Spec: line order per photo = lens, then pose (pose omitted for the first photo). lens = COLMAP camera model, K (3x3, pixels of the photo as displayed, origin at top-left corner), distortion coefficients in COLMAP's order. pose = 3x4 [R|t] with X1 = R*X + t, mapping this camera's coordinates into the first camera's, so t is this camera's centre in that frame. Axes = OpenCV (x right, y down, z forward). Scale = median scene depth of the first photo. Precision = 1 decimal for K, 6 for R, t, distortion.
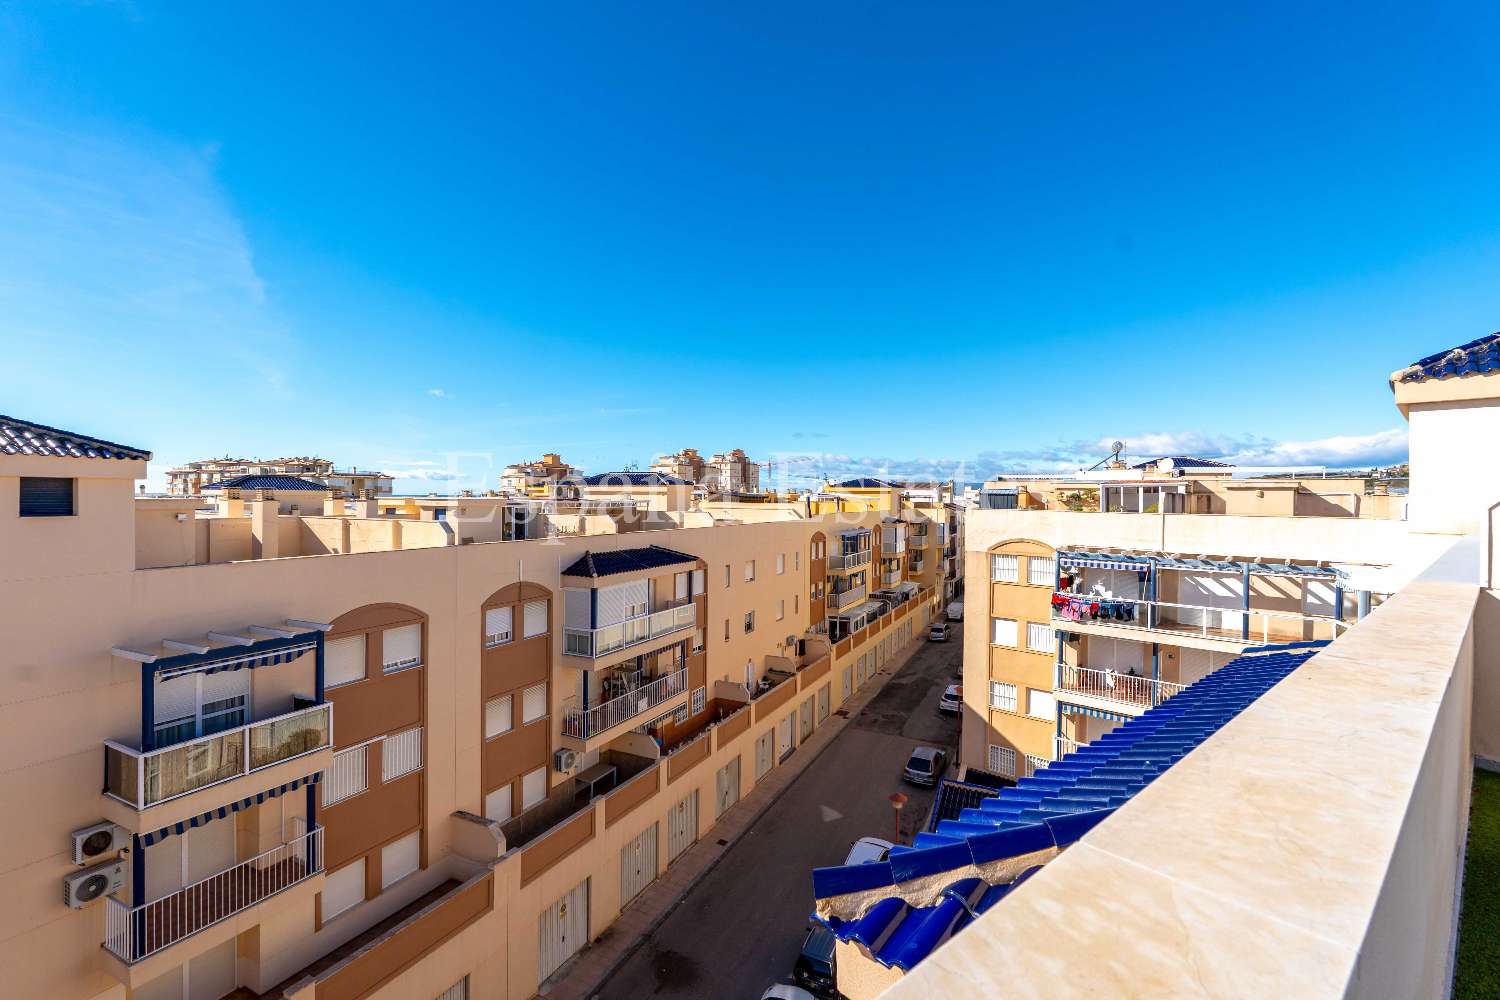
lens RADIAL K [[659.8, 0, 752.1], [0, 659.8, 496.3], [0, 0, 1]] dist [-0.008608, 0.001375]
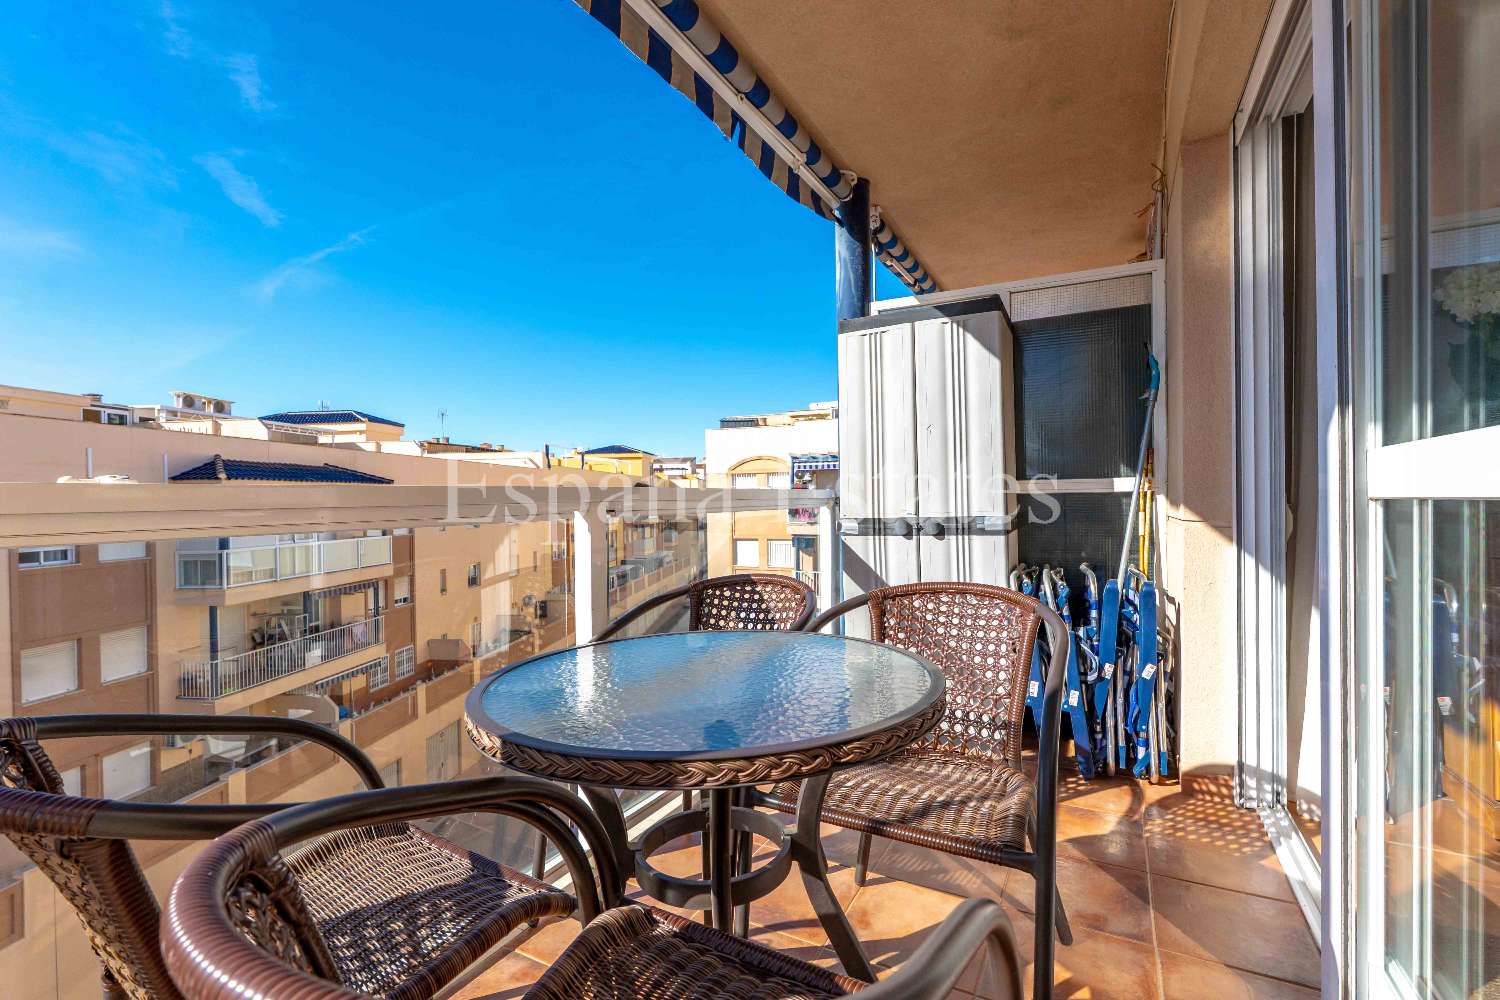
lens RADIAL K [[659.8, 0, 754.0], [0, 659.8, 501.9], [0, 0, 1]] dist [-0.008608, 0.001375]
pose [[0.936229, -0.025360, 0.350475, 0.057458], [0.024156, 0.999678, 0.007806, 0.139700], [-0.350560, 0.001158, 0.936539, 0.081282]]
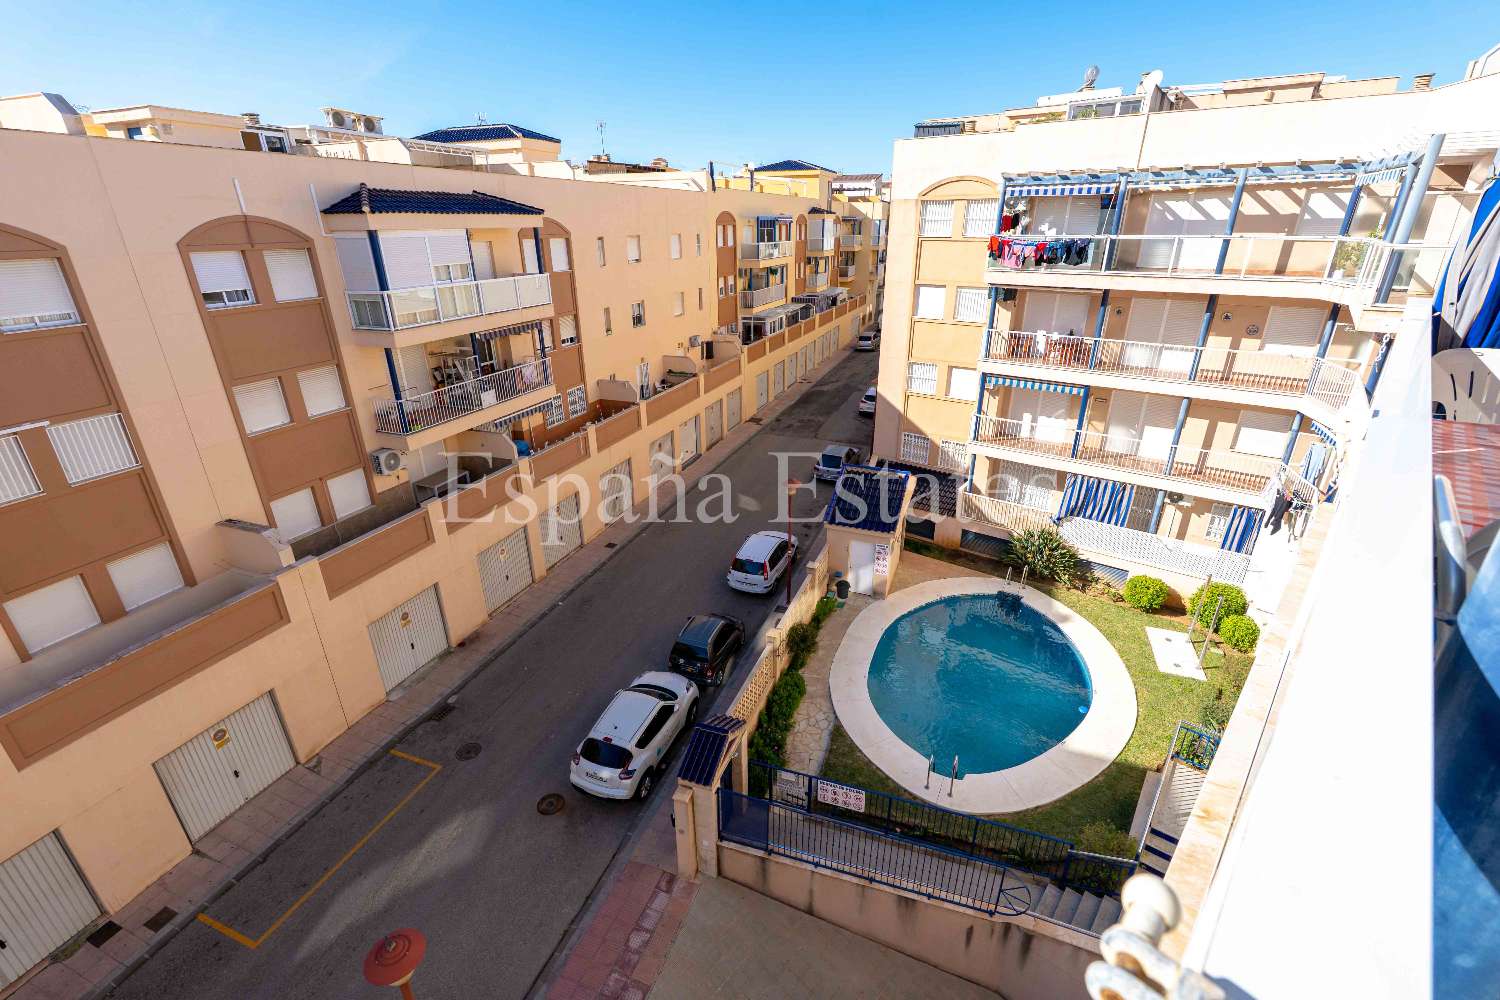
lens RADIAL K [[659.8, 0, 751.5], [0, 659.8, 501.0], [0, 0, 1]] dist [-0.008608, 0.001375]
pose [[0.995534, -0.051946, 0.078830, 0.088793], [0.017389, 0.921620, 0.387705, 0.125803], [-0.092792, -0.384602, 0.918407, 0.174585]]
